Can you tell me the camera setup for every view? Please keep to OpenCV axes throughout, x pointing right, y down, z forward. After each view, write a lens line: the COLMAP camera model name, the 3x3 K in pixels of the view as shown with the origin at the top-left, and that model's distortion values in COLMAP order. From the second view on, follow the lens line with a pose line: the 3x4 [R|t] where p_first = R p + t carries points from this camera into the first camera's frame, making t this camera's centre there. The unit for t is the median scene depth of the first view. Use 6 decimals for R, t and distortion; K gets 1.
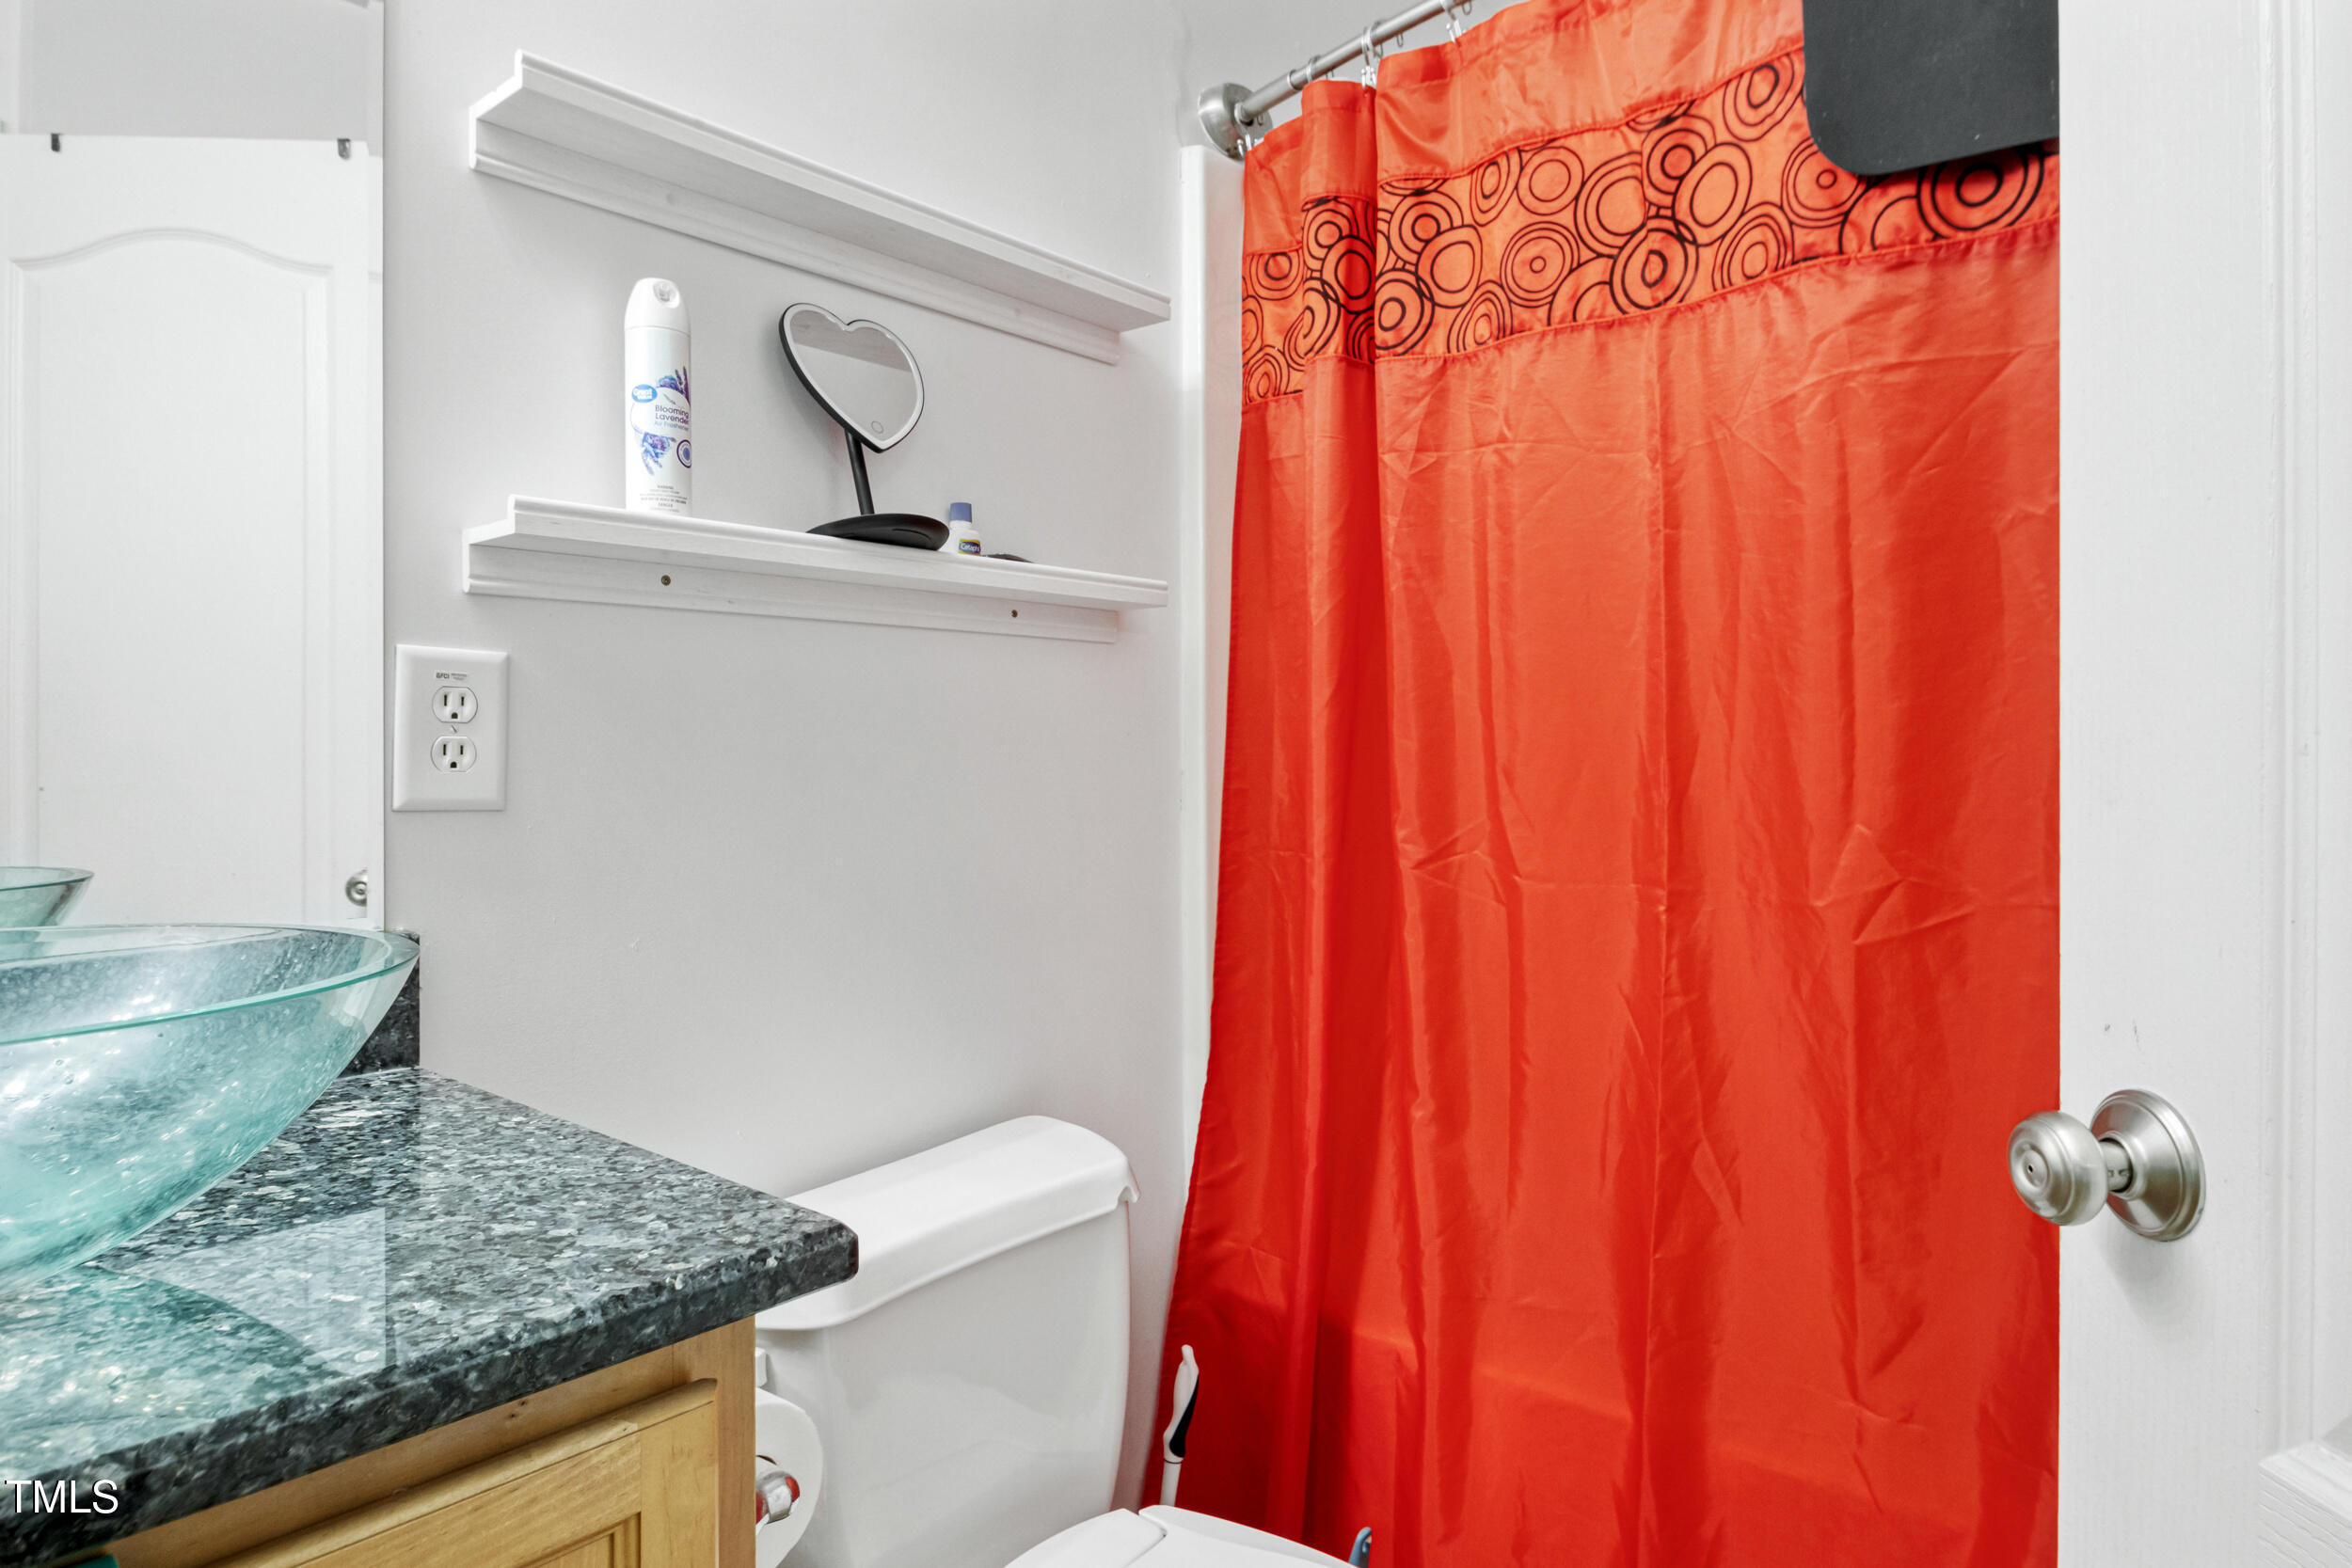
lens RADIAL K [[1334.1, 0, 1168.5], [0, 1334.1, 751.6], [0, 0, 1]] dist [-0.001215, -0.016491]
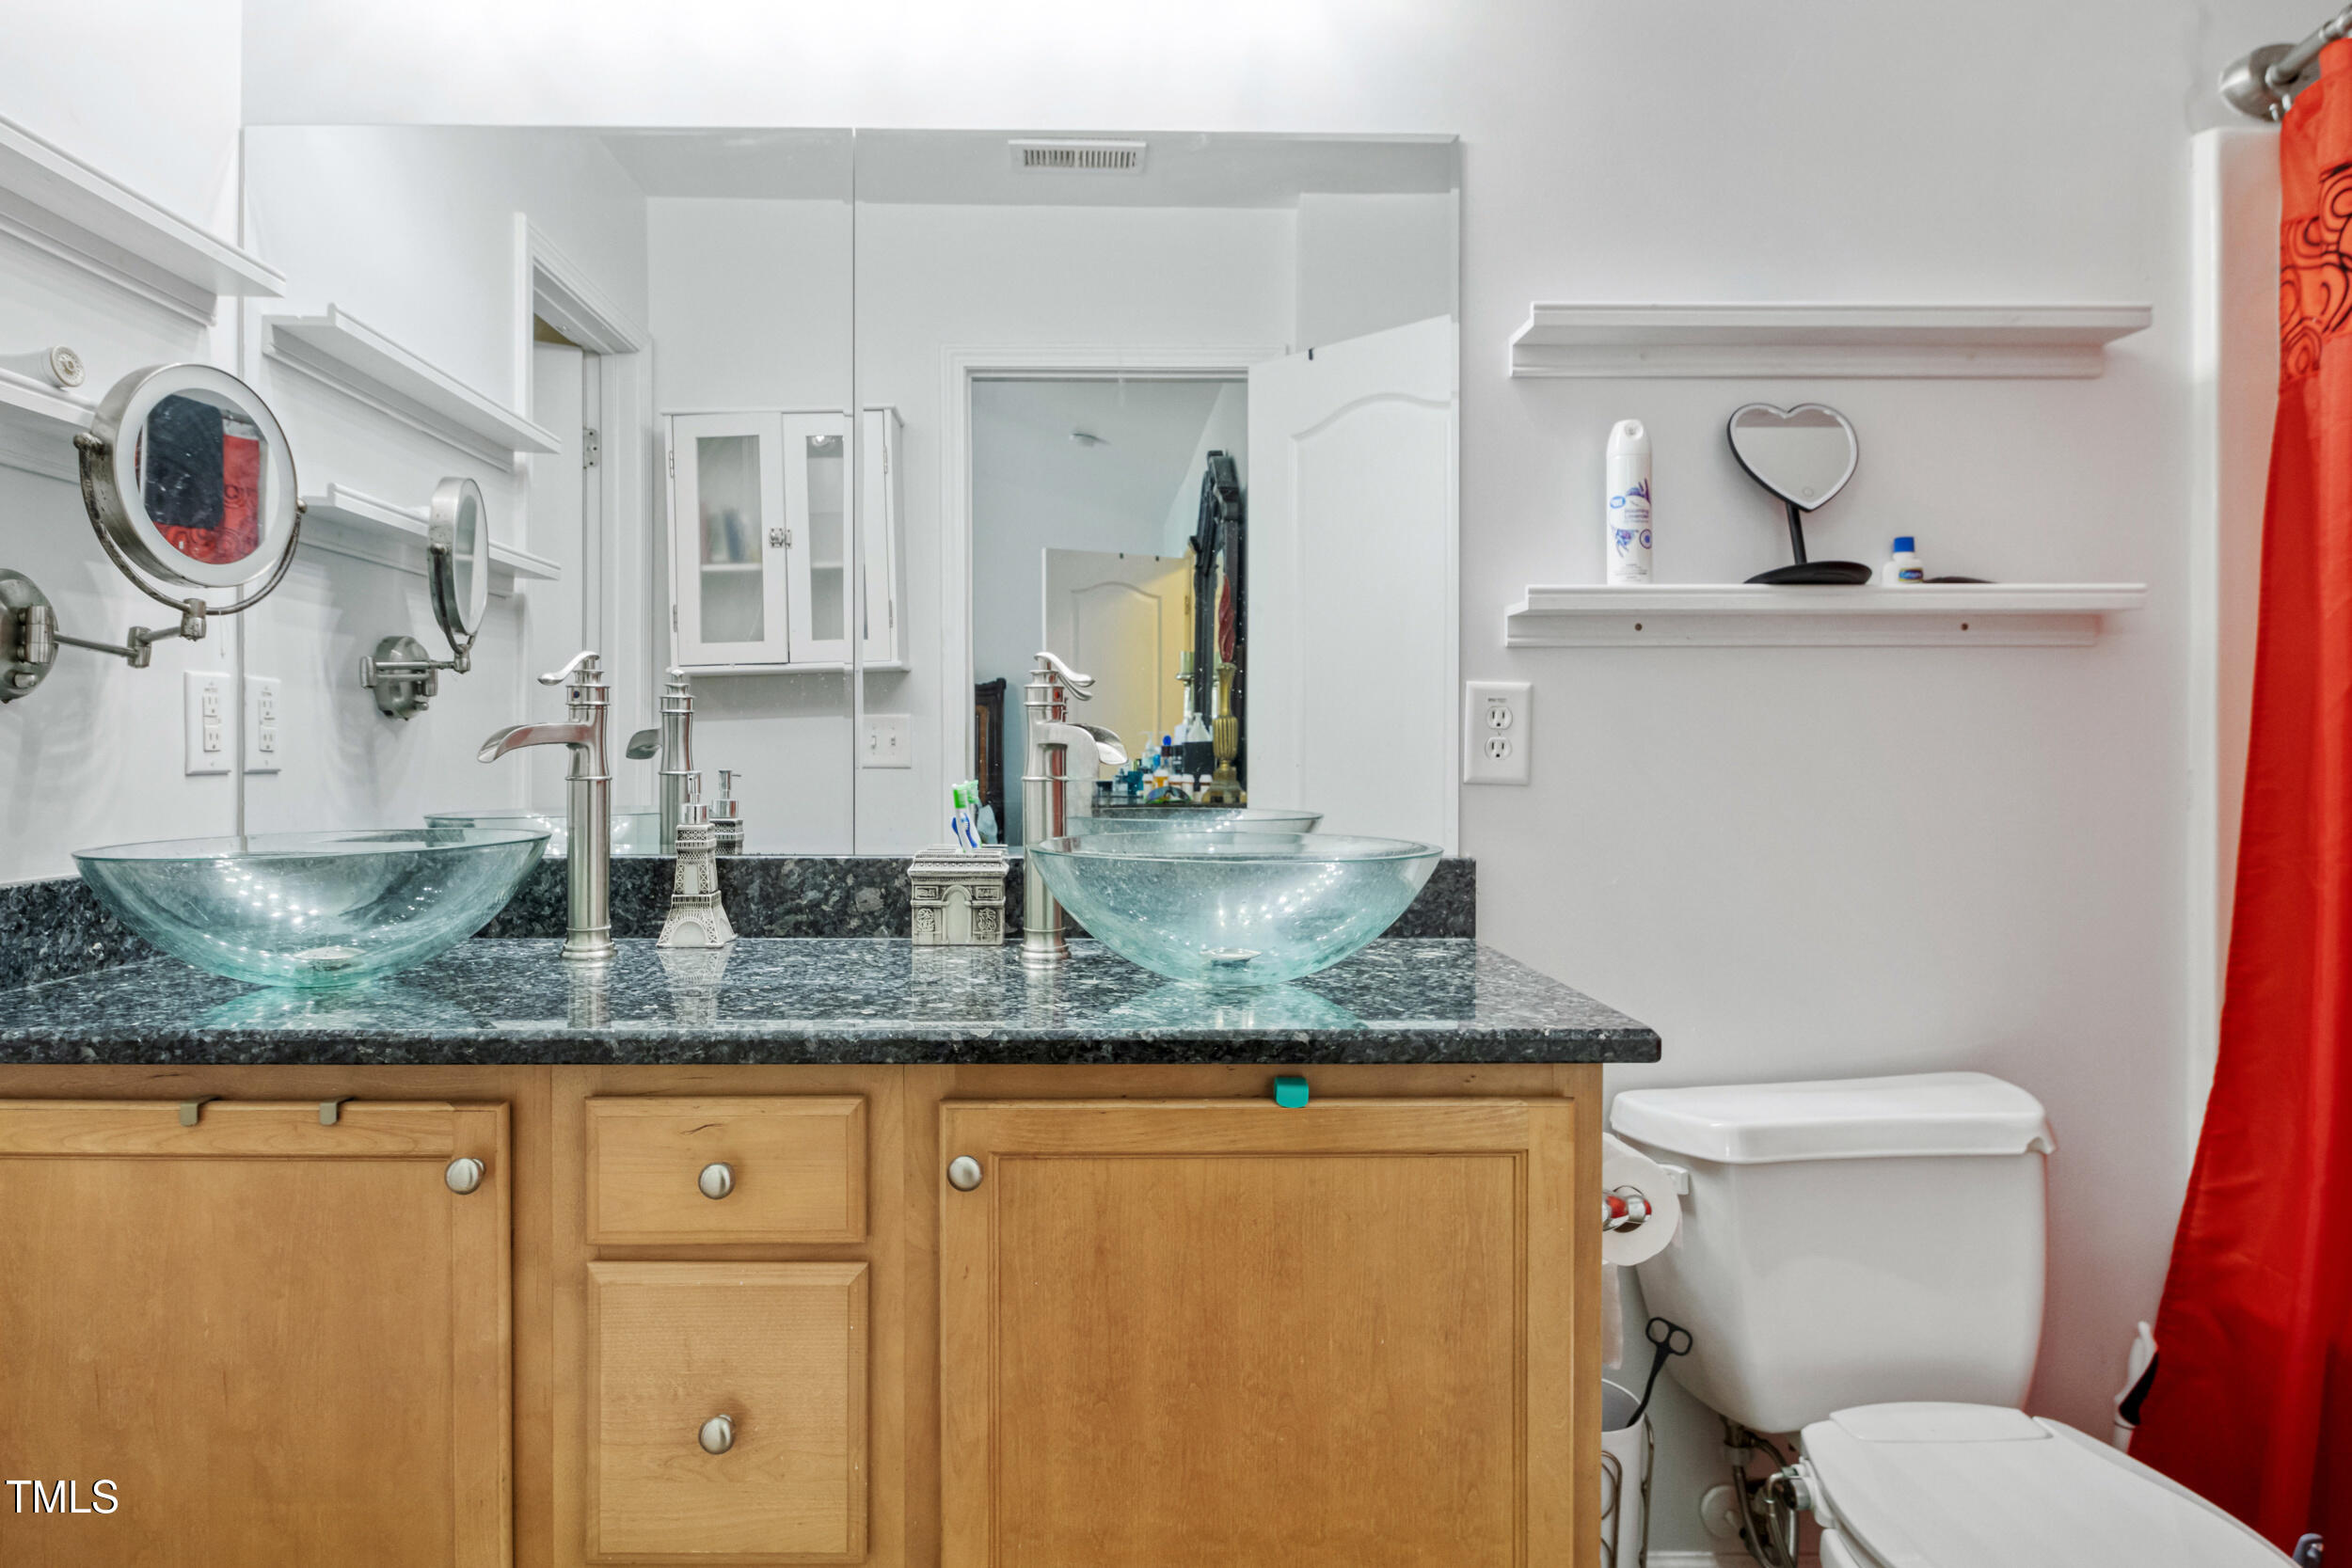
lens RADIAL K [[1334.1, 0, 1168.5], [0, 1334.1, 751.6], [0, 0, 1]] dist [-0.001215, -0.016491]
pose [[0.685087, 0.008567, -0.728410, 0.286943], [-0.004013, 0.999960, 0.007986, -0.004652], [0.728450, -0.002548, 0.685094, -0.307388]]
